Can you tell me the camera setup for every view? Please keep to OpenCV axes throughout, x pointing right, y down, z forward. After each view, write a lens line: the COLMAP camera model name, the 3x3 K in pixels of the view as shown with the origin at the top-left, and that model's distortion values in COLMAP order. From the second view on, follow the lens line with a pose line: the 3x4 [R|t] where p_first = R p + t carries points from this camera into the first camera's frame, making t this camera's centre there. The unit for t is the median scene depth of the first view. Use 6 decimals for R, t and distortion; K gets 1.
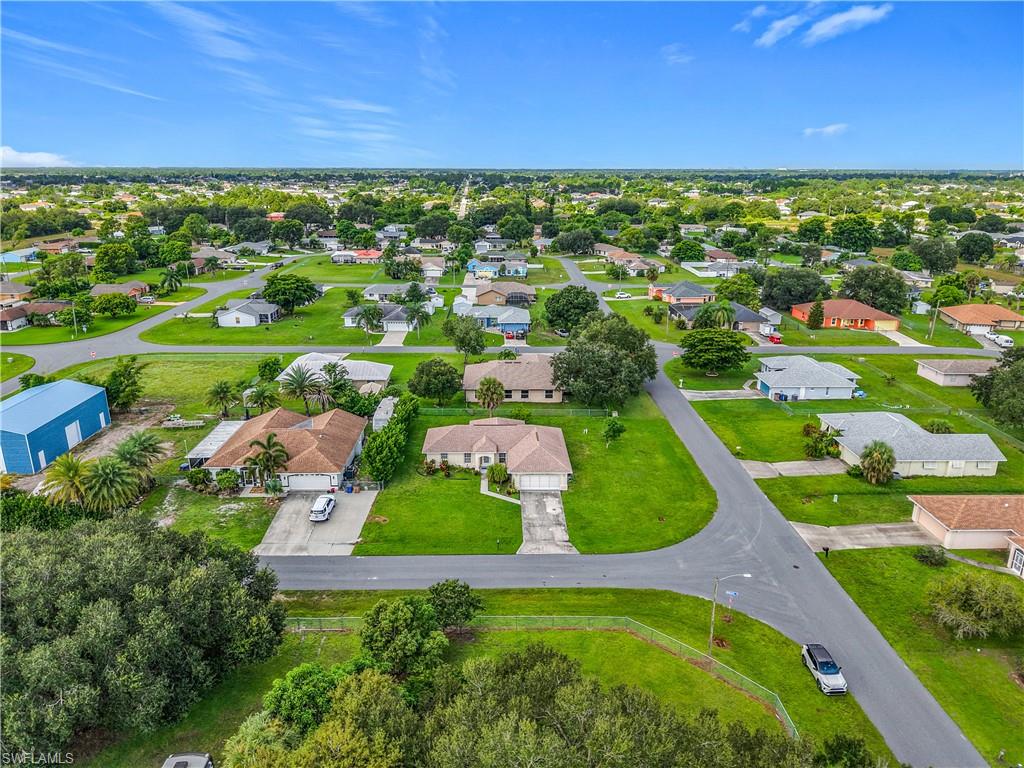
lens RADIAL K [[695.1, 0, 512.2], [0, 695.1, 386.9], [0, 0, 1]] dist [0.023633, -0.004113]
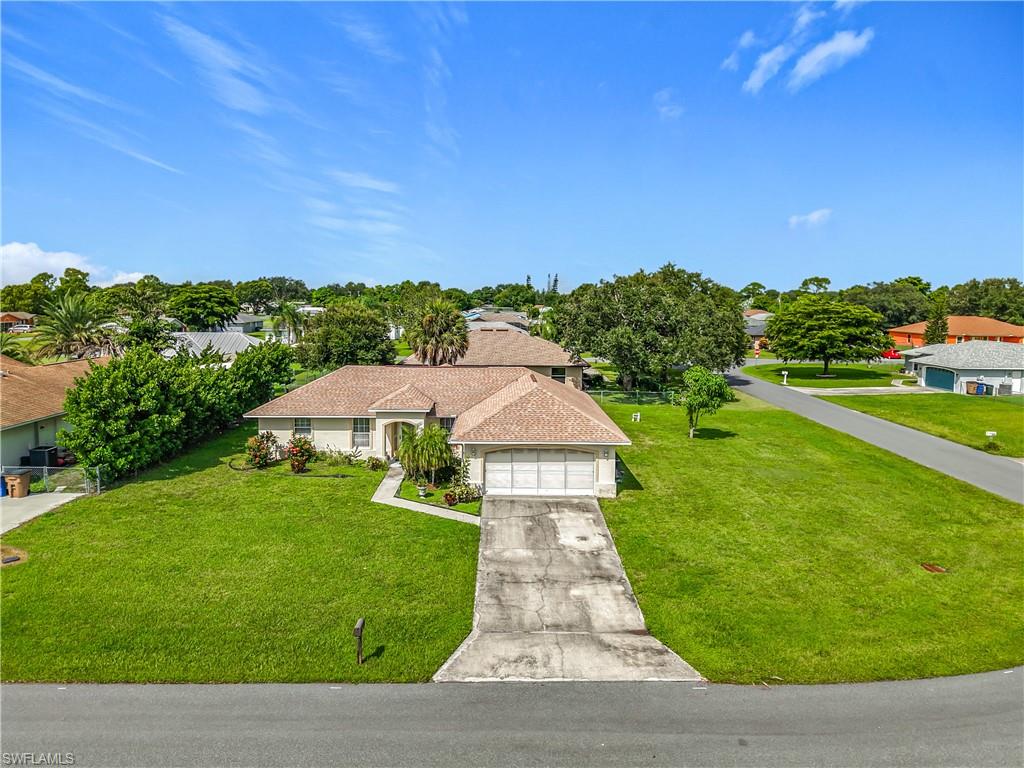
lens RADIAL K [[695.1, 0, 514.9], [0, 695.1, 378.3], [0, 0, 1]] dist [0.023633, -0.004113]
pose [[0.999993, 0.000586, -0.003716, 0.028334], [-0.001265, 0.982650, -0.185468, 0.154317], [0.003543, 0.185471, 0.982643, 0.632979]]
